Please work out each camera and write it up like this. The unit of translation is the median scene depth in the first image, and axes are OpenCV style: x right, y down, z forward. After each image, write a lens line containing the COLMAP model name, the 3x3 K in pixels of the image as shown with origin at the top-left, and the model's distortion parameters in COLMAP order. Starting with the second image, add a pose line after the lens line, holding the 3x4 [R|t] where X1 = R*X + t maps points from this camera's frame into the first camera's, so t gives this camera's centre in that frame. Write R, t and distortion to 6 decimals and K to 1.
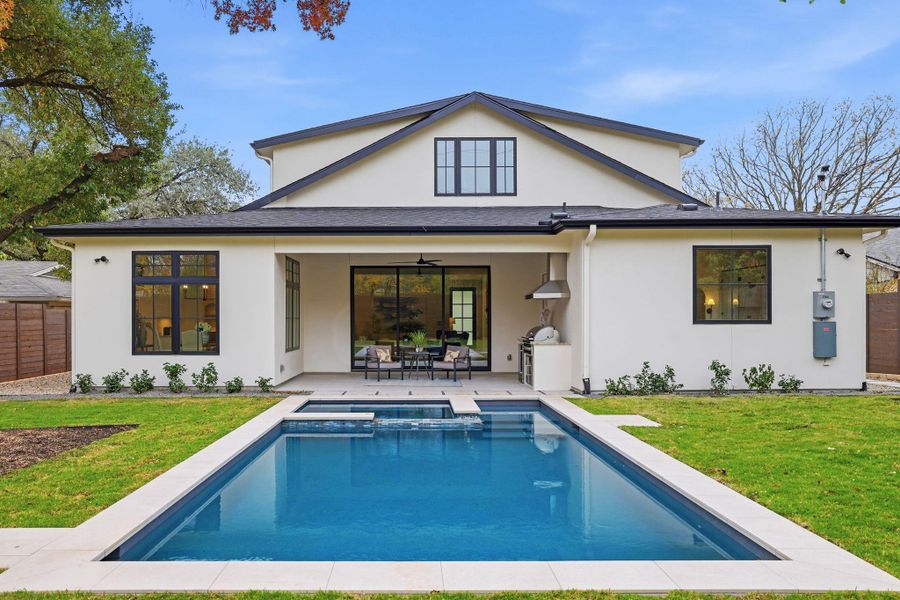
lens RADIAL K [[643.4, 0, 445.6], [0, 643.4, 305.9], [0, 0, 1]] dist [-0.006750, -0.002386]
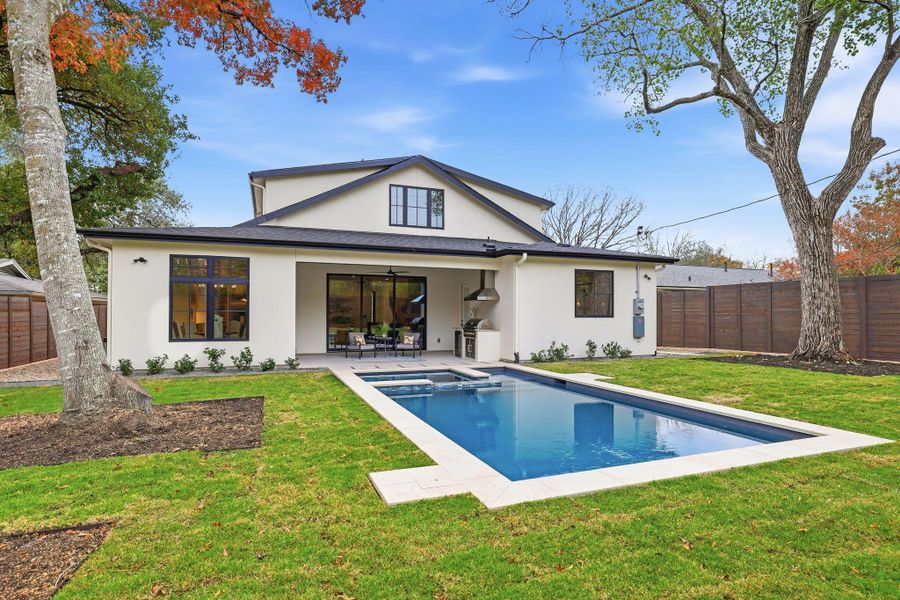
lens RADIAL K [[453.5, 0, 452.3], [0, 453.5, 302.3], [0, 0, 1]] dist [-0.007071, -0.000052]
pose [[0.936623, 0.015230, 0.350008, -0.280753], [-0.012501, 0.999871, -0.010056, 0.004901], [-0.350116, 0.005043, 0.936693, 0.034807]]
